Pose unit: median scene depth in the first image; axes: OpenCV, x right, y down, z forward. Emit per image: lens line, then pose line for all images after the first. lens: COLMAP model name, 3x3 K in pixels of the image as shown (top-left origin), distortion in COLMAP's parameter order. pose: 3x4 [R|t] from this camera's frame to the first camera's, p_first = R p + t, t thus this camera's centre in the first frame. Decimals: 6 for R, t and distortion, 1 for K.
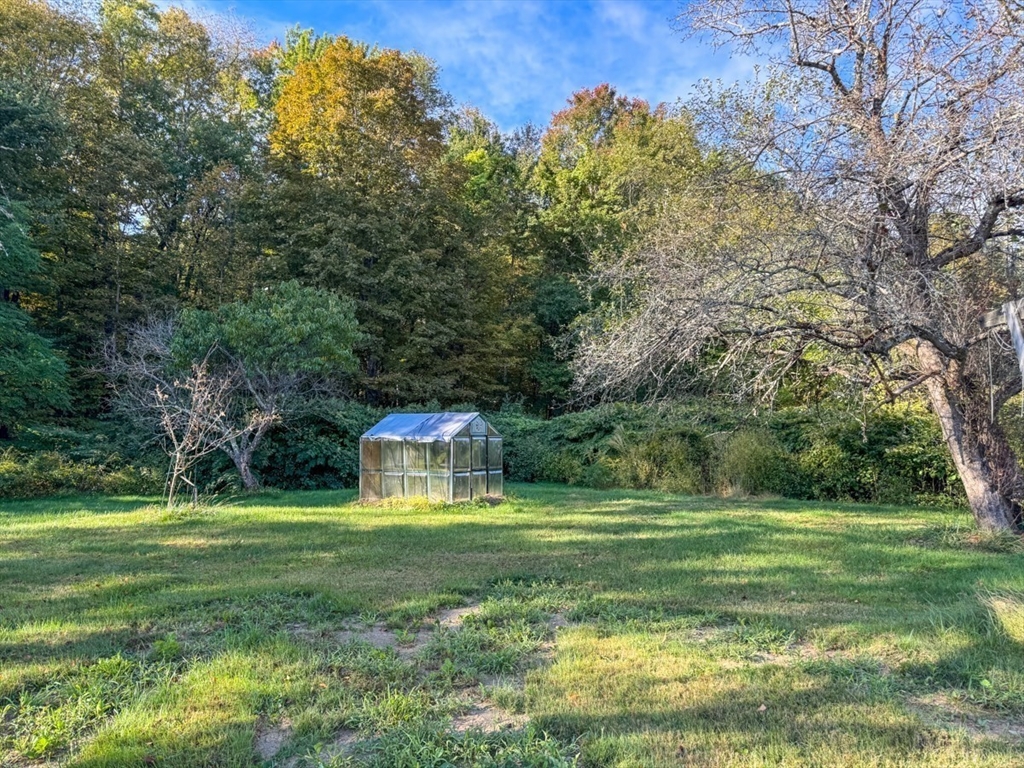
lens RADIAL K [[720.2, 0, 507.7], [0, 720.2, 378.7], [0, 0, 1]] dist [0.110963, -0.139137]
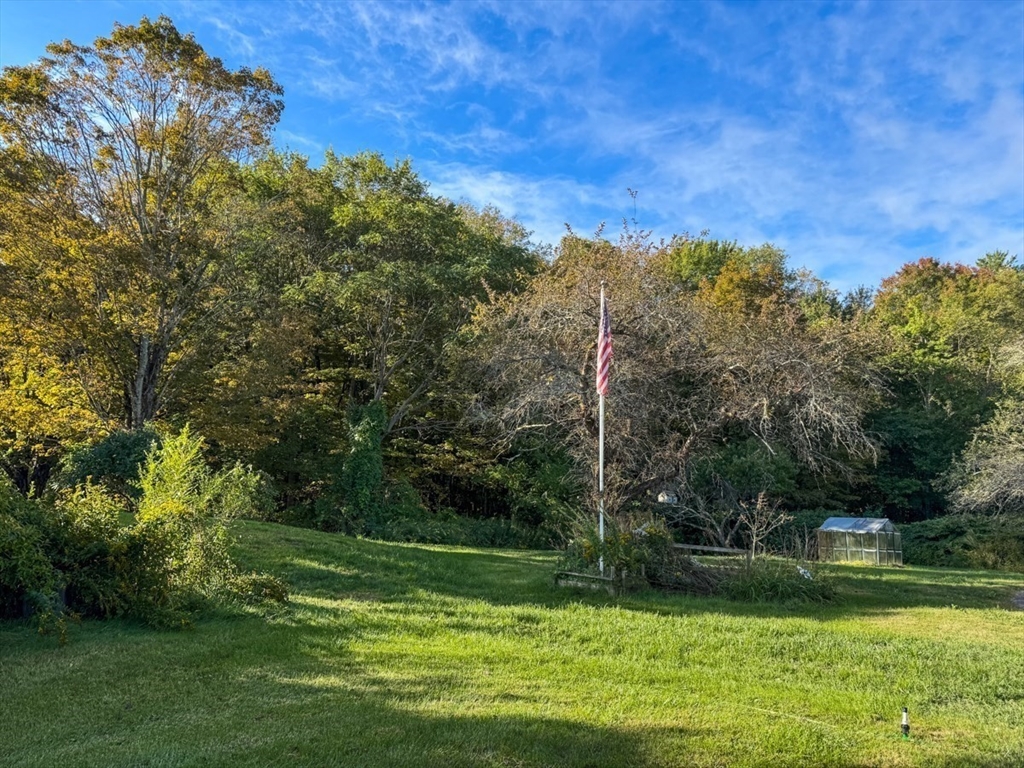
lens RADIAL K [[720.2, 0, 507.7], [0, 720.2, 378.7], [0, 0, 1]] dist [0.110963, -0.139137]
pose [[0.931674, -0.031121, -0.361960, -0.152408], [-0.015301, 0.992079, -0.124682, -0.035814], [0.362974, 0.121701, 0.923818, -0.691099]]
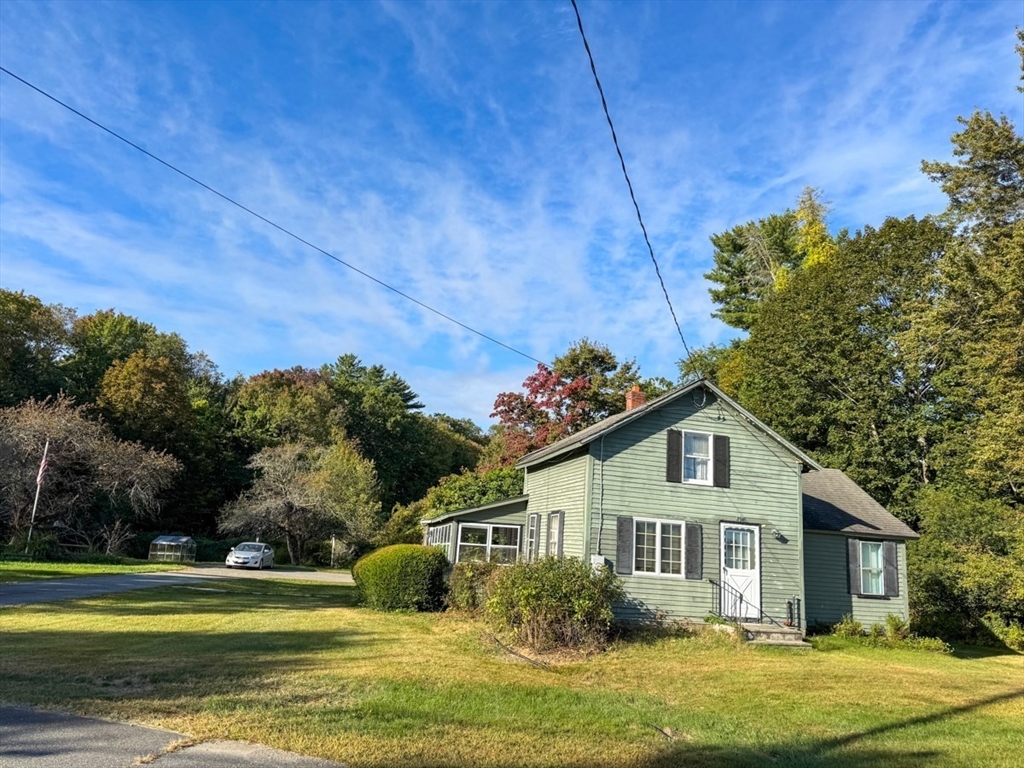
lens RADIAL K [[720.3, 0, 514.2], [0, 720.3, 384.9], [0, 0, 1]] dist [0.120043, -0.209636]
pose [[0.918929, 0.139207, 0.369040, -0.005946], [-0.076293, 0.980710, -0.179963, -0.091248], [-0.386973, 0.137218, 0.911824, -1.706527]]
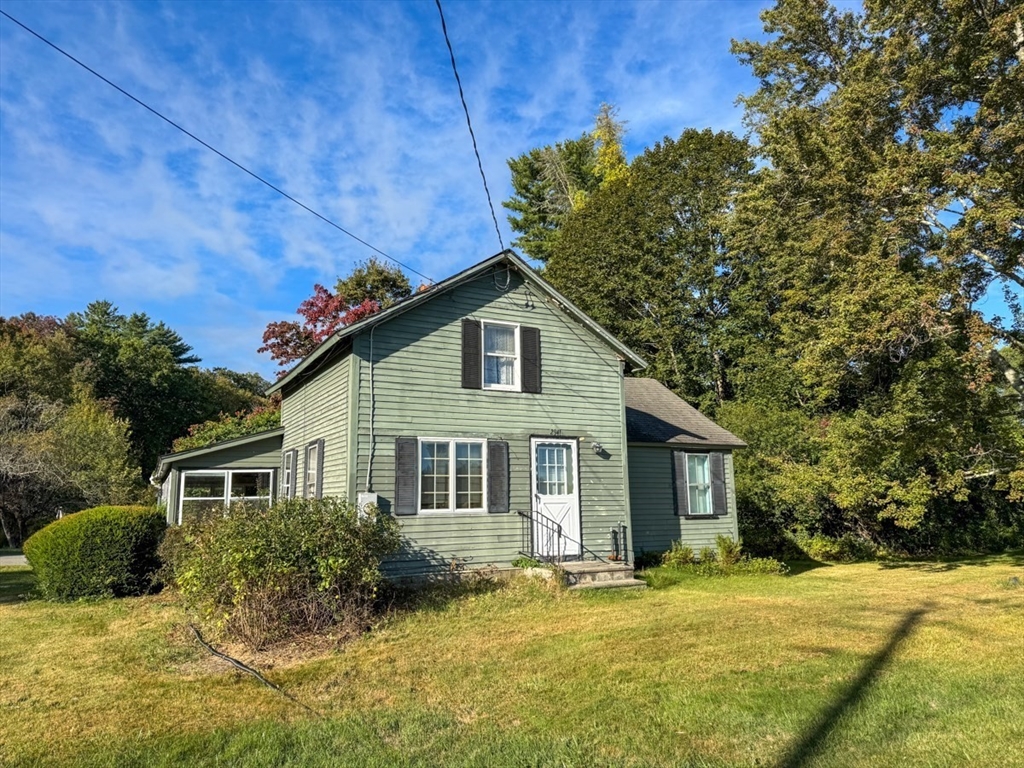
lens RADIAL K [[720.4, 0, 516.6], [0, 720.4, 378.8], [0, 0, 1]] dist [0.133850, -0.191379]
pose [[0.788554, 0.087750, 0.608672, 0.095495], [-0.004644, 0.990589, -0.136793, -0.075654], [-0.614947, 0.105042, 0.781541, -1.569394]]
